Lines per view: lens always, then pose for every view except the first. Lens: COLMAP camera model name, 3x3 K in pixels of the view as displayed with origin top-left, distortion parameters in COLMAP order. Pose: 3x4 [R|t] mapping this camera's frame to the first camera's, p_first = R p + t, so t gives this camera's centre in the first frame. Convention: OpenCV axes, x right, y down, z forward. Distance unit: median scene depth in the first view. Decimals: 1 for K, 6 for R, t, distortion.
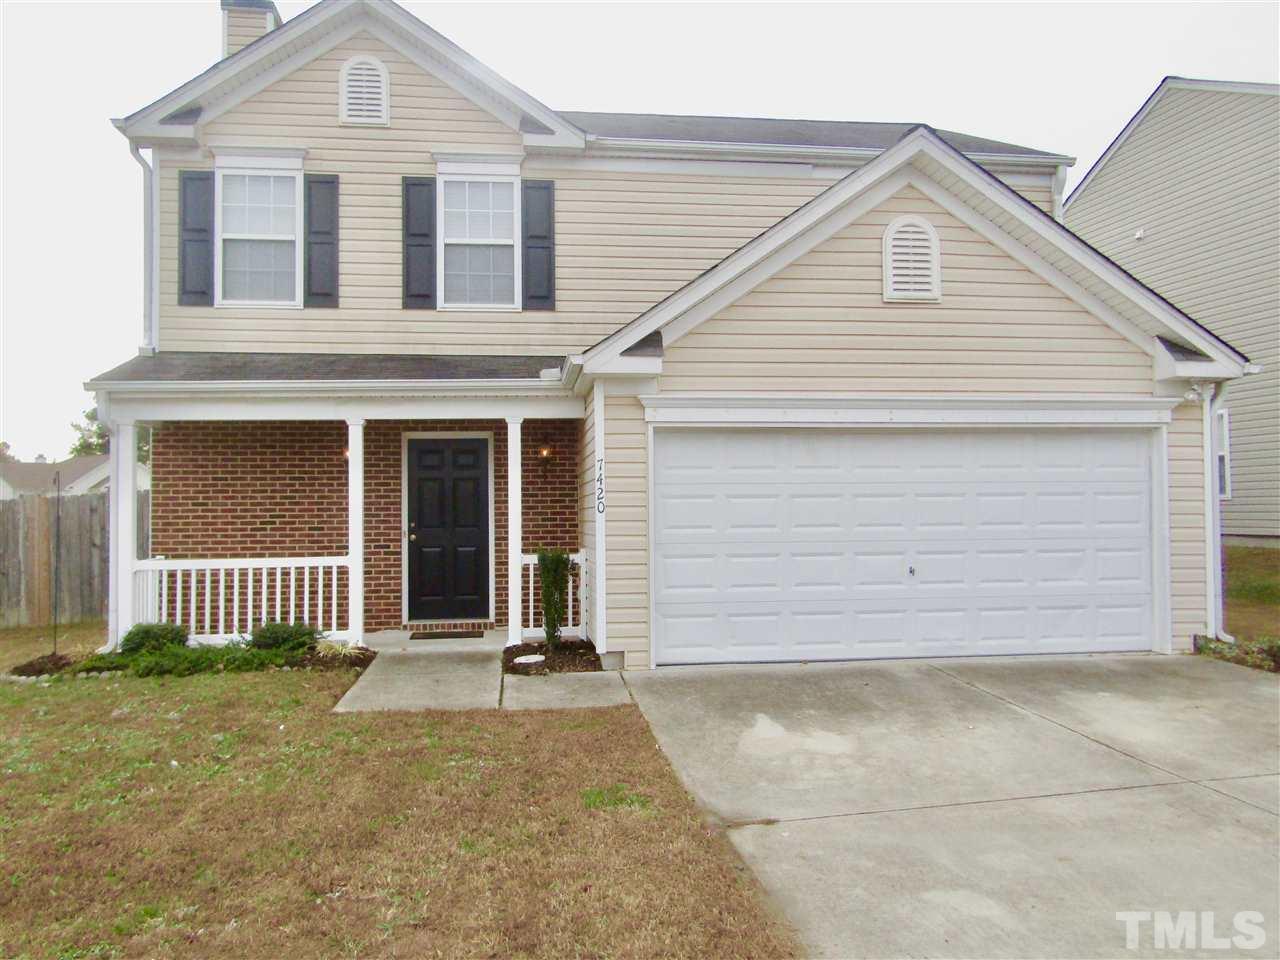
lens RADIAL K [[954.9, 0, 688.4], [0, 954.9, 479.1], [0, 0, 1]] dist [-0.001279, -0.004225]
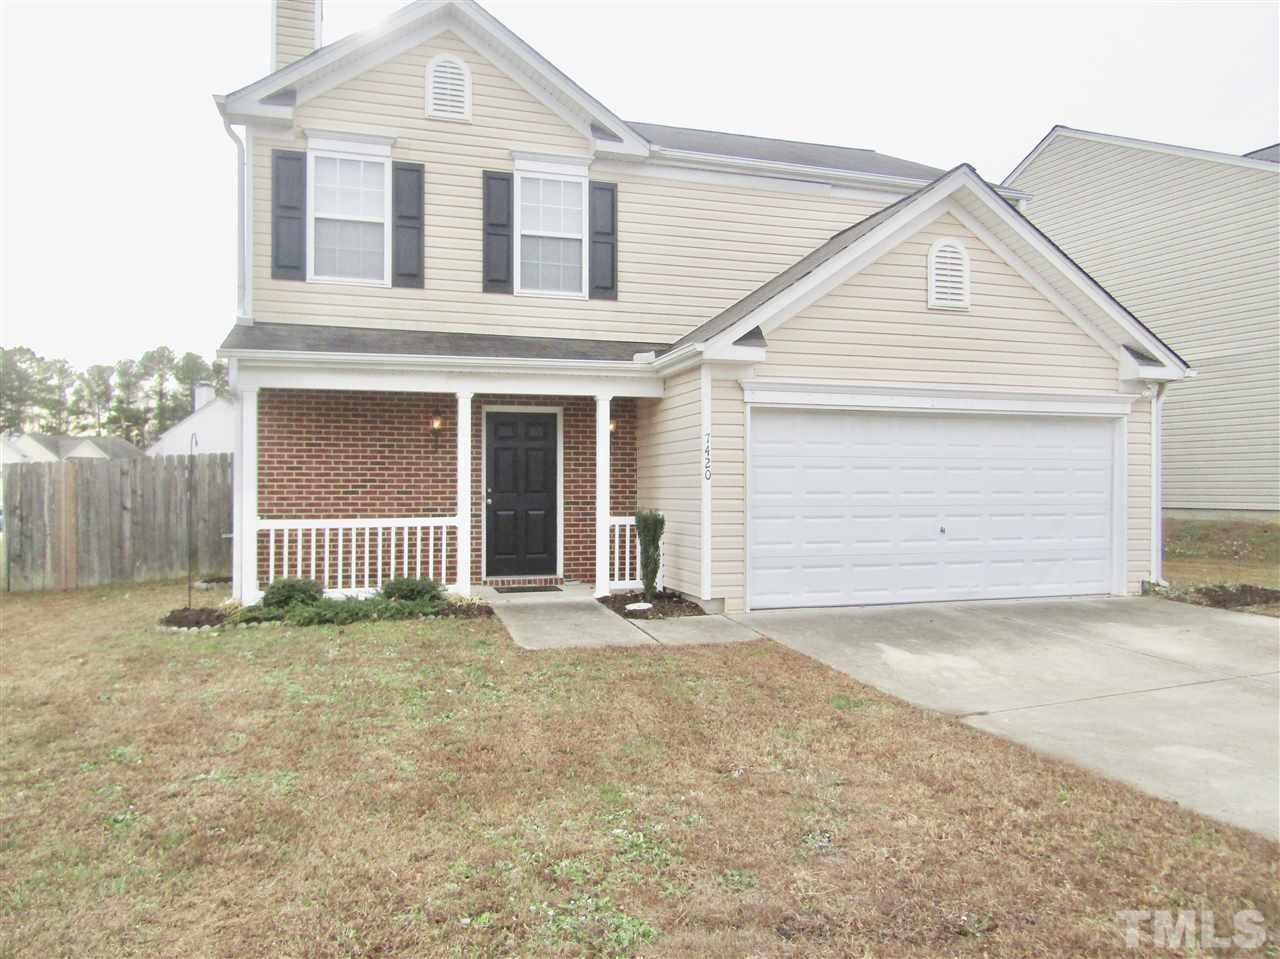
lens RADIAL K [[916.6, 0, 640.0], [0, 916.6, 479.5], [0, 0, 1]] dist [-0.002768, -0.000174]
pose [[0.982904, 0.011549, 0.183757, -0.319024], [-0.015876, 0.999630, 0.022096, 0.010030], [-0.183433, -0.024635, 0.982723, -0.069788]]
